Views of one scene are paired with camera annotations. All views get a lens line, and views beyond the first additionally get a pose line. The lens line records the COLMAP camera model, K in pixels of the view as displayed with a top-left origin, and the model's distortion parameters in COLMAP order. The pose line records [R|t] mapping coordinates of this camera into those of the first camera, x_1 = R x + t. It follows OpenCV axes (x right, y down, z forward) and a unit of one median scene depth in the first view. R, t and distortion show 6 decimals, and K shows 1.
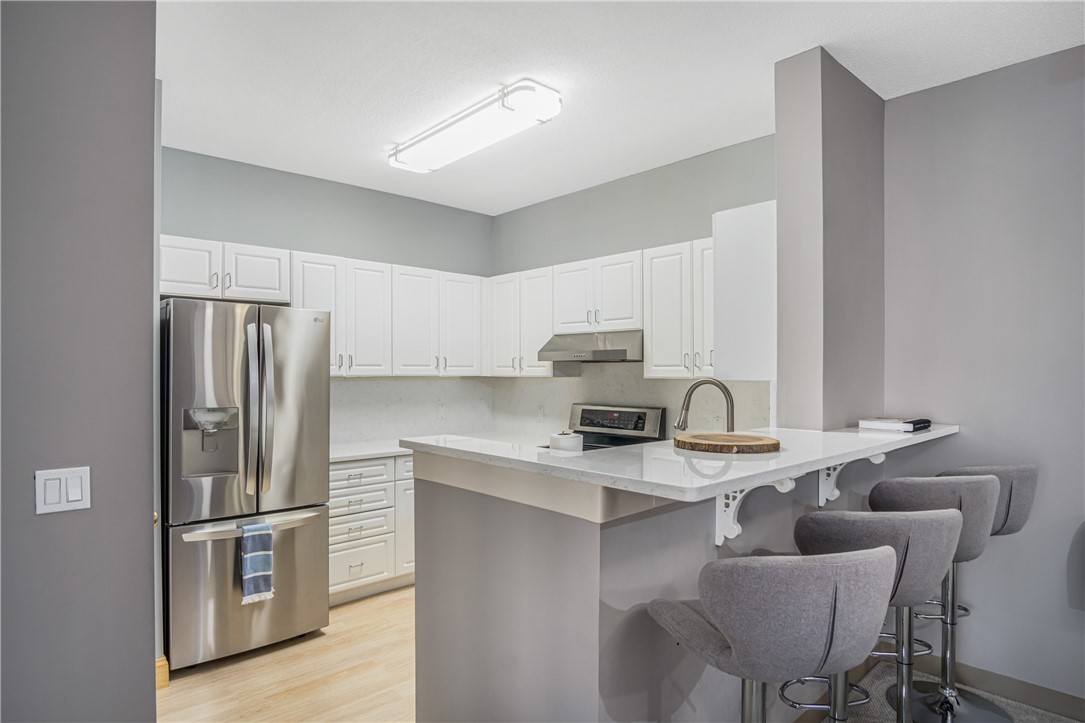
lens RADIAL K [[596.1, 0, 551.5], [0, 596.1, 373.7], [0, 0, 1]] dist [-0.025143, 0.006630]
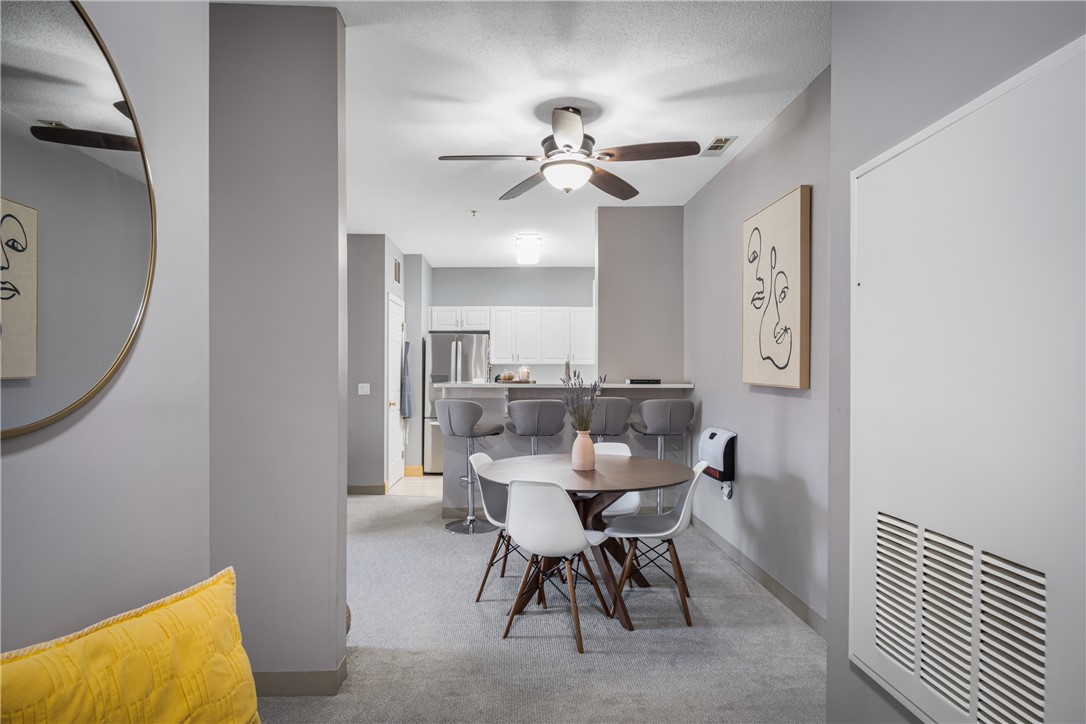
lens RADIAL K [[596.6, 0, 544.1], [0, 596.6, 365.5], [0, 0, 1]] dist [-0.025143, 0.006630]
pose [[0.748812, -0.008644, -0.662727, 1.178135], [-0.002886, 0.999863, -0.016302, 0.044895], [0.662777, 0.014119, 0.748684, -0.512467]]
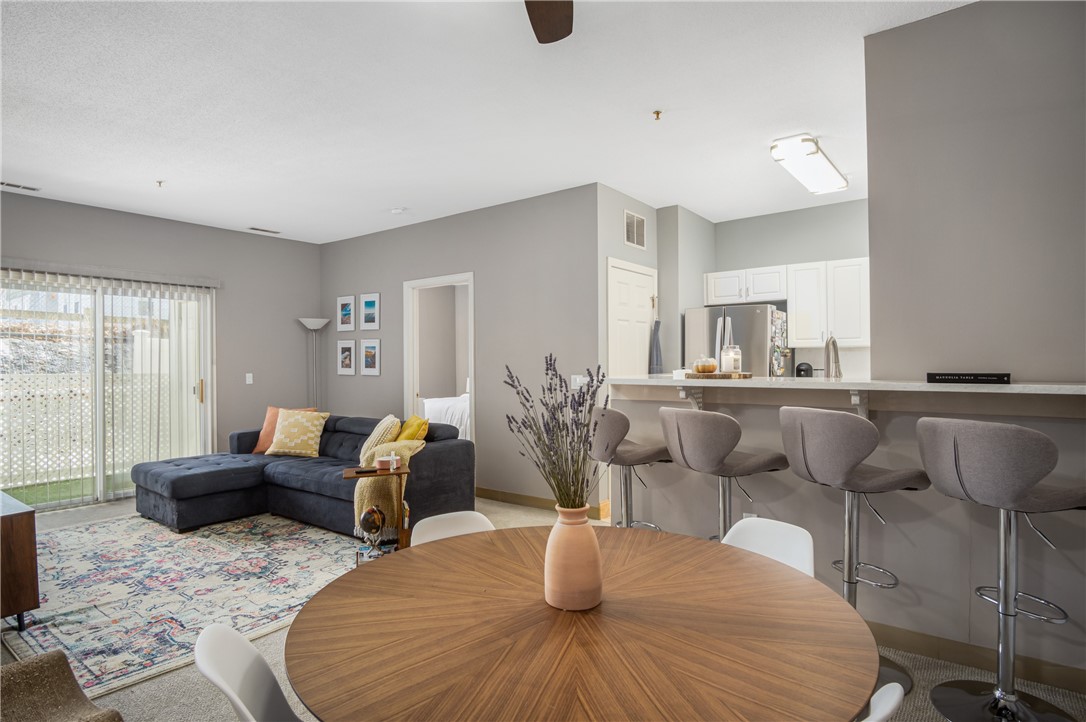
lens RADIAL K [[596.6, 0, 543.5], [0, 596.6, 365.4], [0, 0, 1]] dist [-0.025143, 0.006630]
pose [[0.148369, 0.004201, -0.988923, 0.989238], [0.002060, 0.999987, 0.004557, 0.041326], [0.988930, -0.002714, 0.148358, 0.160608]]
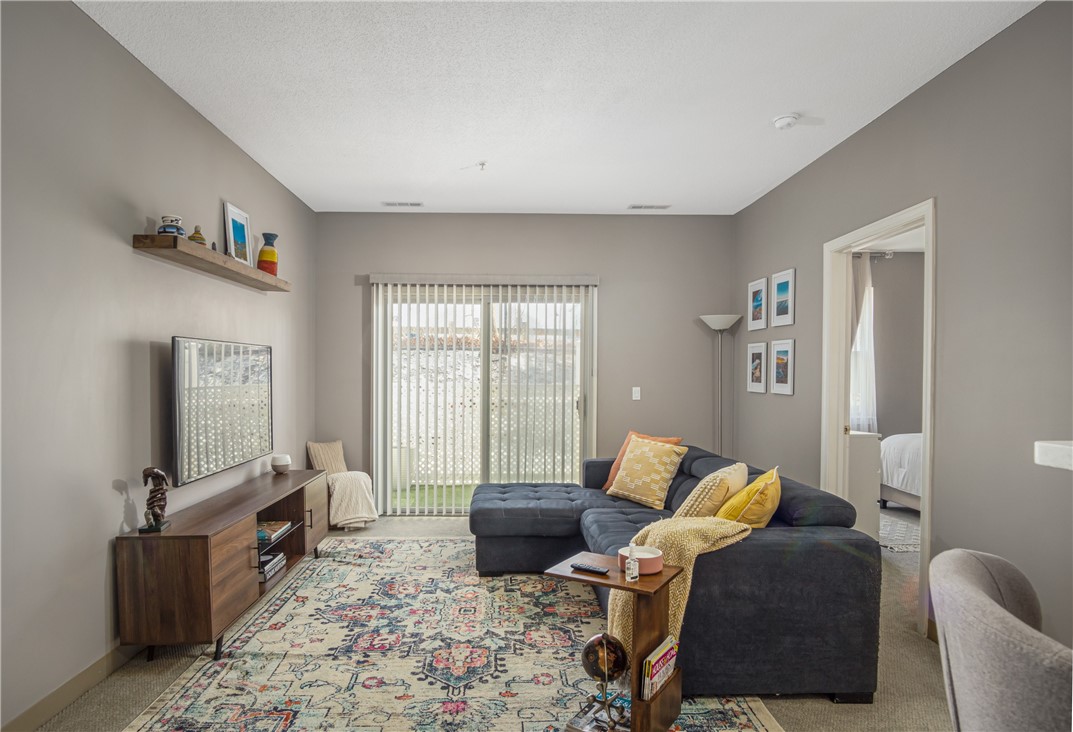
lens RADIAL K [[613.6, 0, 500.7], [0, 613.6, 384.6], [0, 0, 1]] dist [-0.025191, 0.000207]
pose [[-0.696091, 0.009270, -0.717893, 0.390677], [-0.006056, 0.999805, 0.018783, 0.039293], [0.717928, 0.017422, -0.695900, 0.363982]]
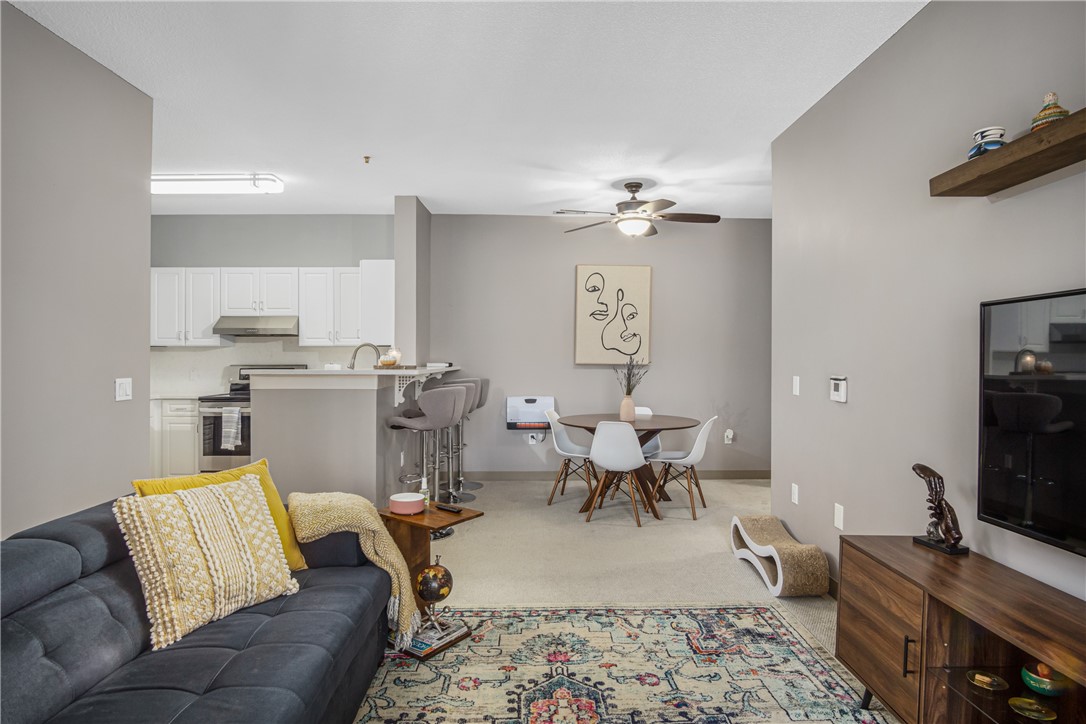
lens RADIAL K [[596.6, 0, 543.3], [0, 596.6, 363.5], [0, 0, 1]] dist [-0.025143, 0.006630]
pose [[0.683976, -0.008383, 0.729456, -0.576715], [0.002817, 0.999957, 0.008851, 0.043155], [-0.729499, -0.003999, 0.683970, -0.601186]]
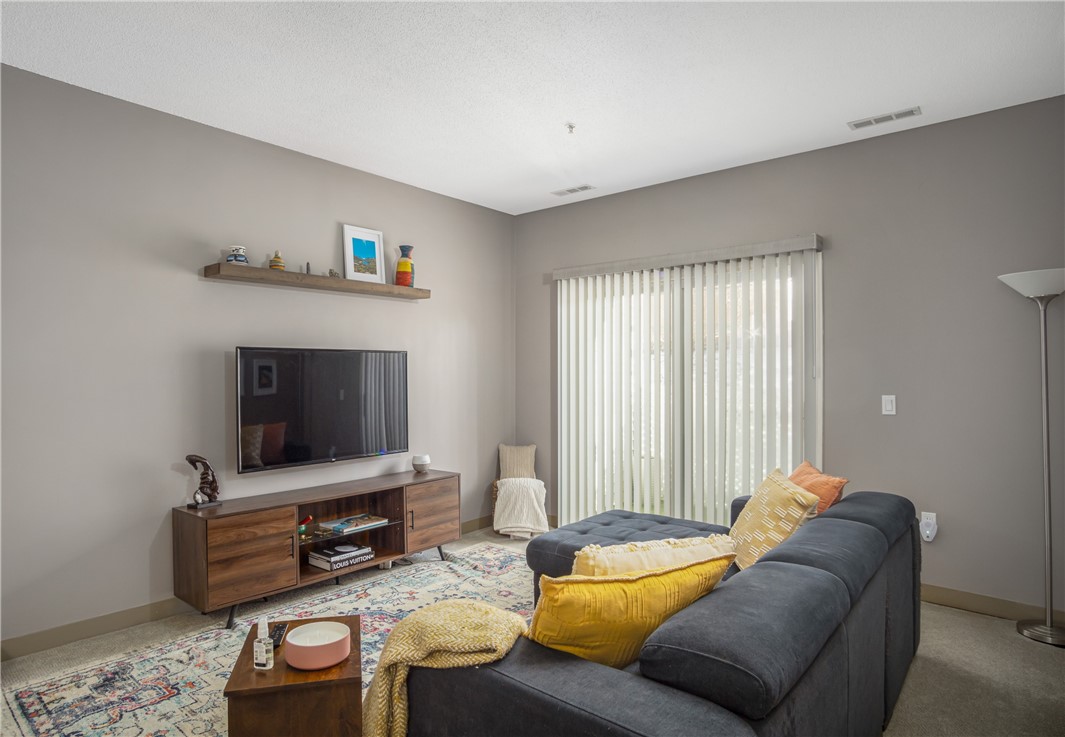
lens RADIAL K [[604.8, 0, 506.9], [0, 604.8, 376.3], [0, 0, 1]] dist [-0.027213, 0.003396]
pose [[-0.996861, 0.001976, -0.079152, -0.247493], [0.001510, 0.999981, 0.005956, 0.034089], [0.079163, 0.005818, -0.996845, 0.472428]]
